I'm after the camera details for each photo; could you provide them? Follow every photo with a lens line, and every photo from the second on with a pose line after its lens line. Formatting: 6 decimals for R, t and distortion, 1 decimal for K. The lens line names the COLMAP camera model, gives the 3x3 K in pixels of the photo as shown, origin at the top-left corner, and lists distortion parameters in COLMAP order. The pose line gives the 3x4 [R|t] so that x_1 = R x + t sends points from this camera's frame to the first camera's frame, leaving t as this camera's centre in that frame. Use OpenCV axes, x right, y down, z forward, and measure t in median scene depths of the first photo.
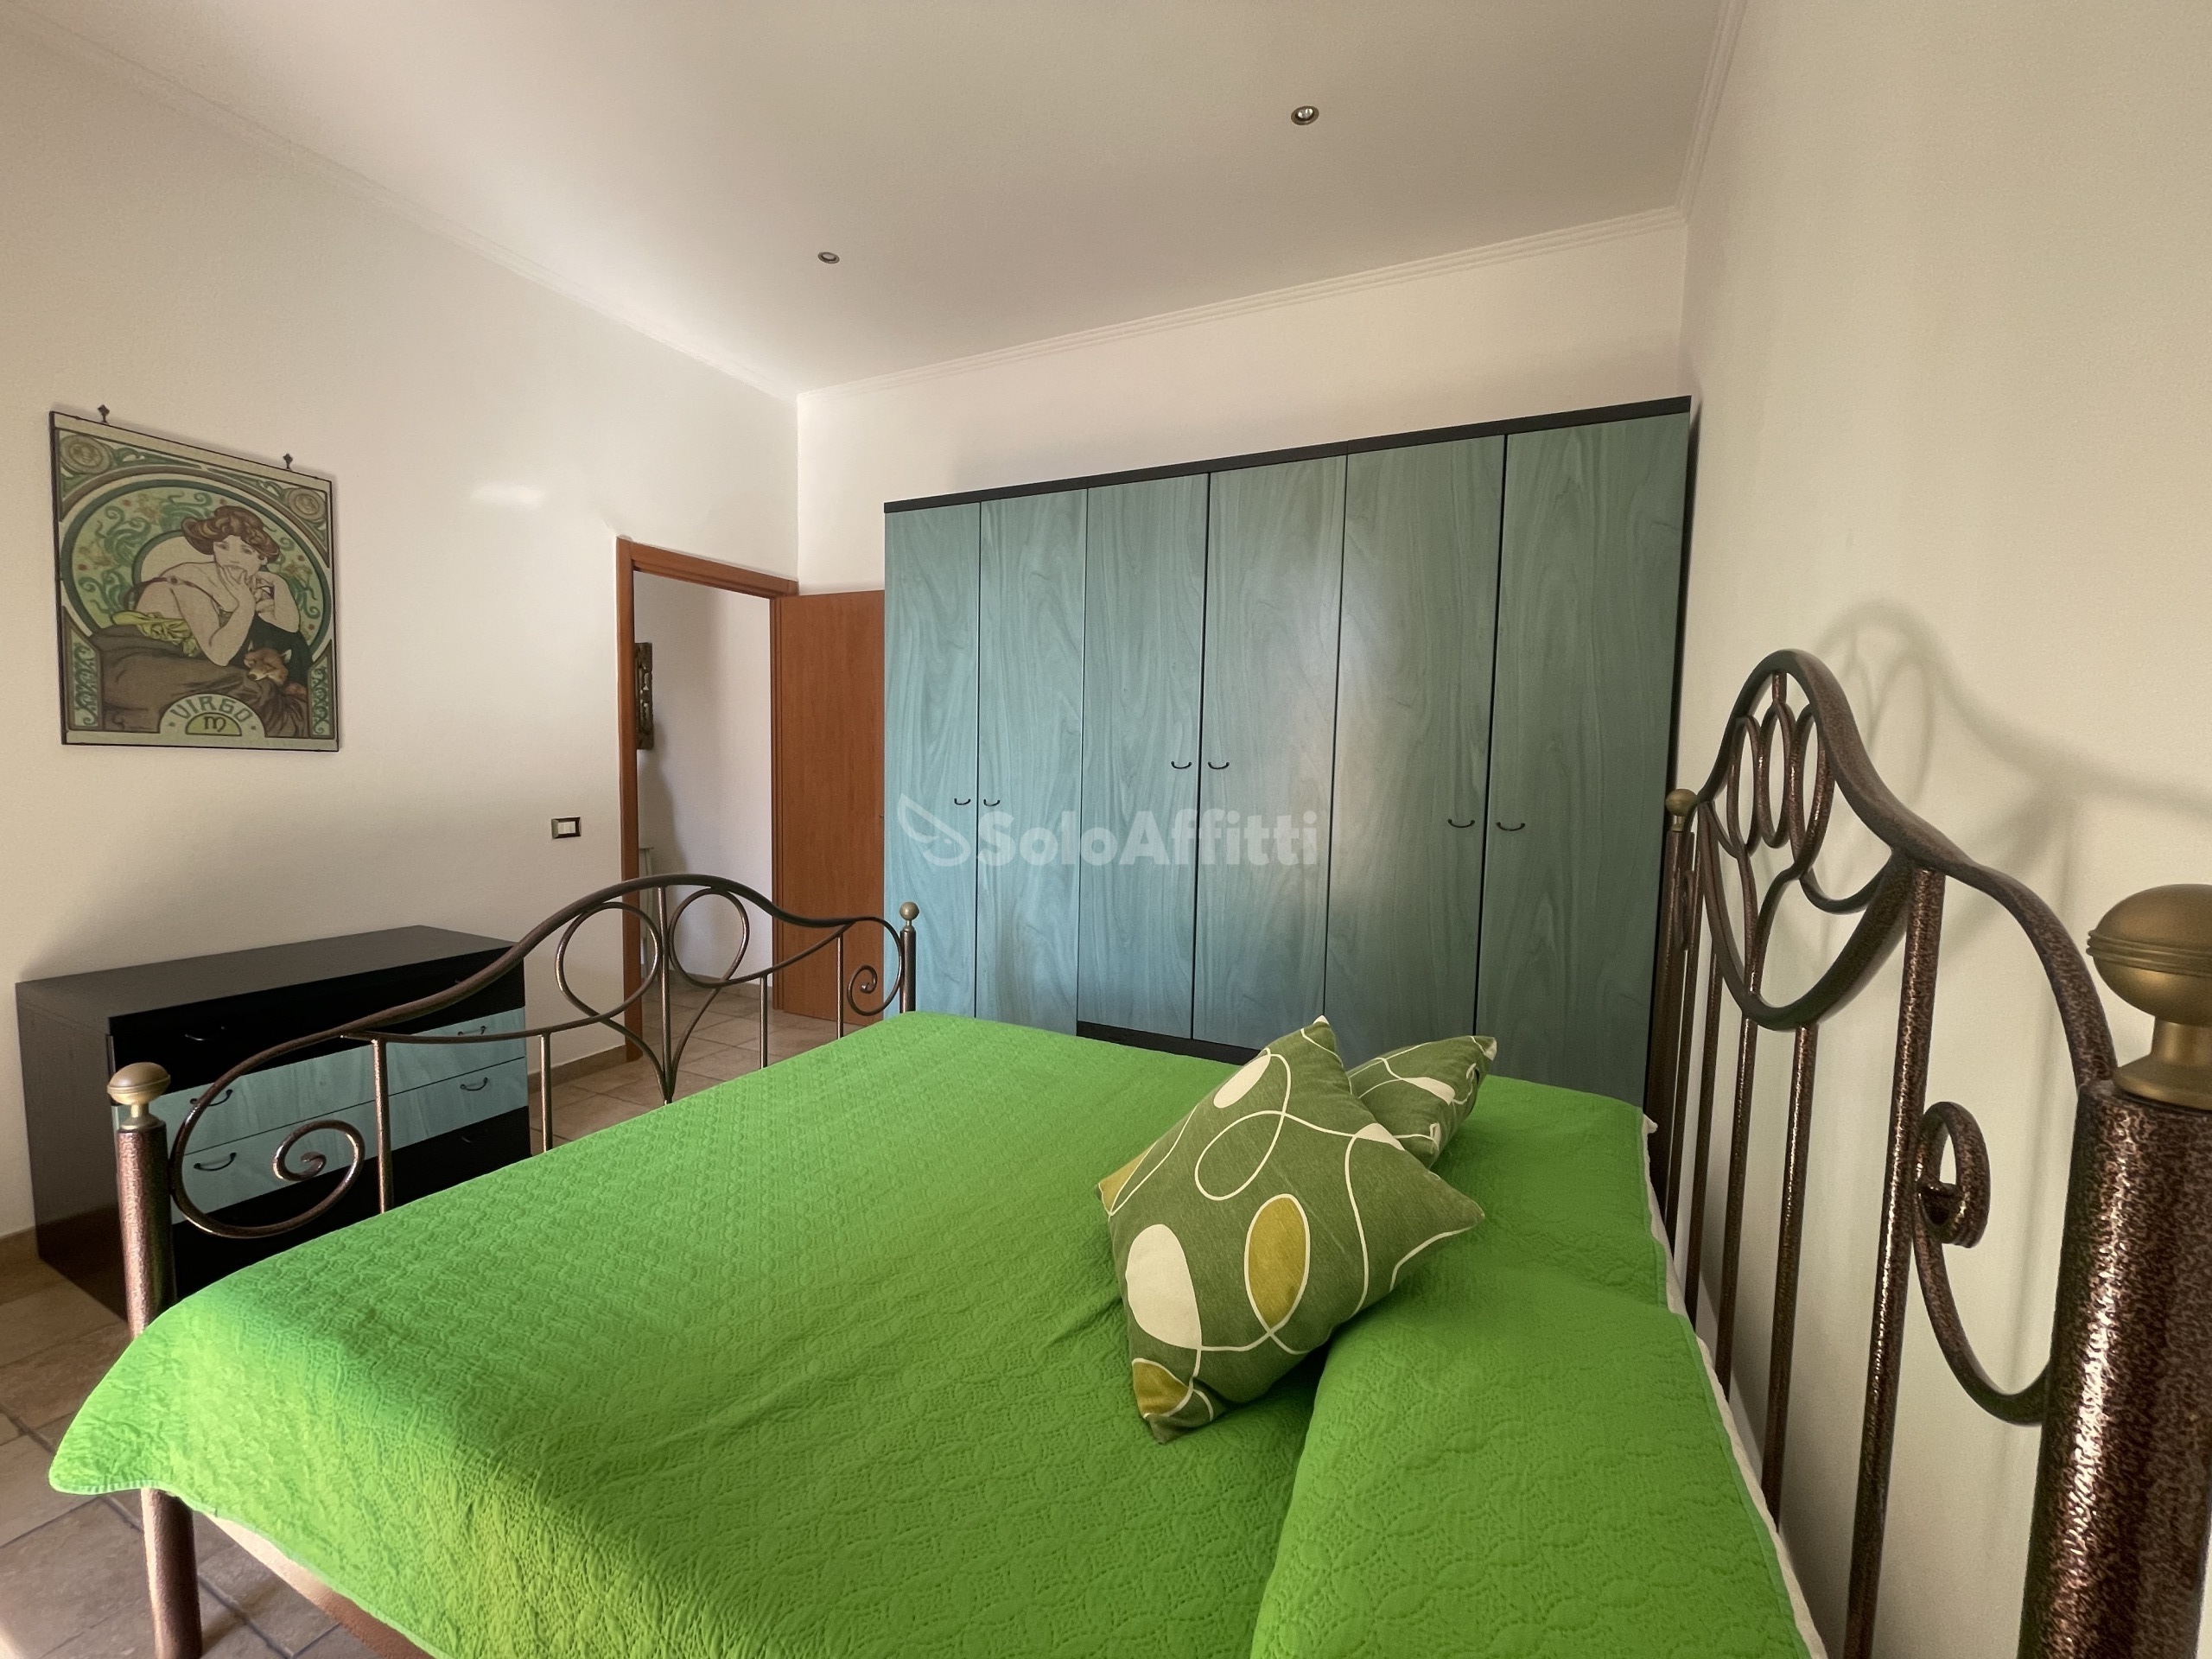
lens RADIAL K [[890.8, 0, 1105.7], [0, 890.8, 841.4], [0, 0, 1]] dist [-0.000244, 0.000036]
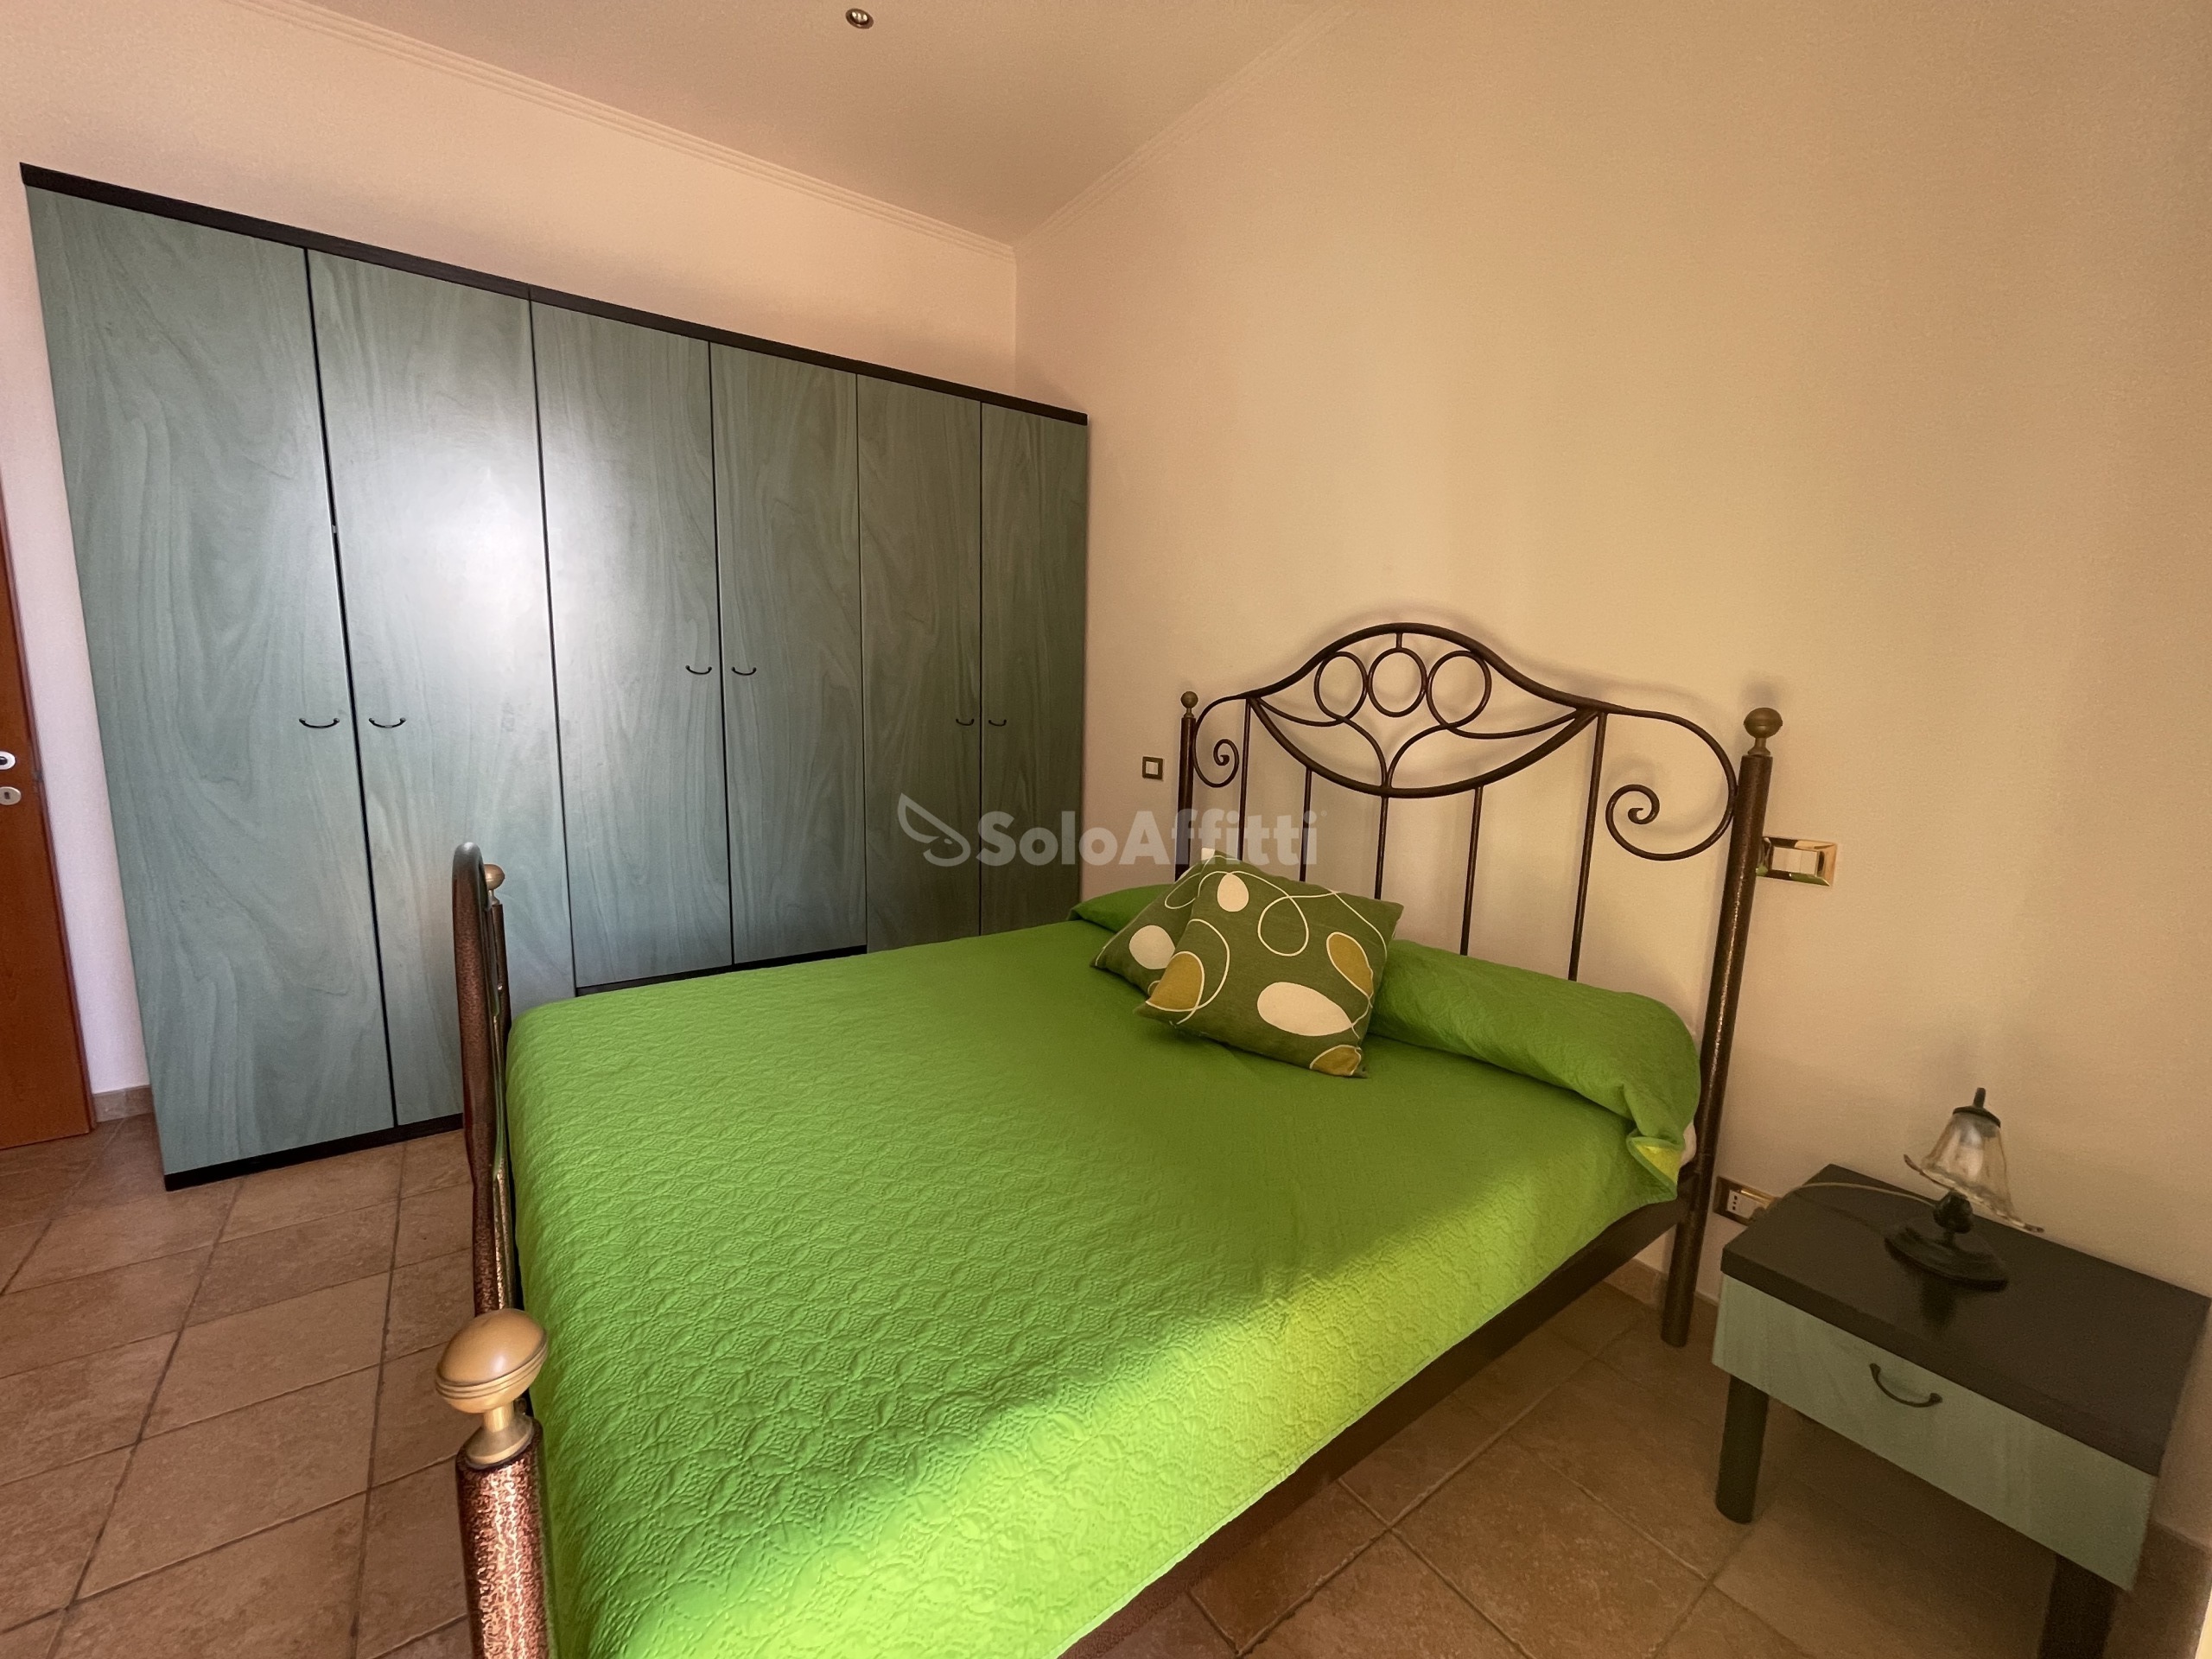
lens RADIAL K [[890.8, 0, 1100.4], [0, 890.8, 817.0], [0, 0, 1]] dist [-0.000244, 0.000036]
pose [[0.501034, -0.132675, 0.855197, -0.541283], [0.053897, 0.991044, 0.122173, -0.029374], [-0.863748, -0.015120, 0.503698, 0.212608]]
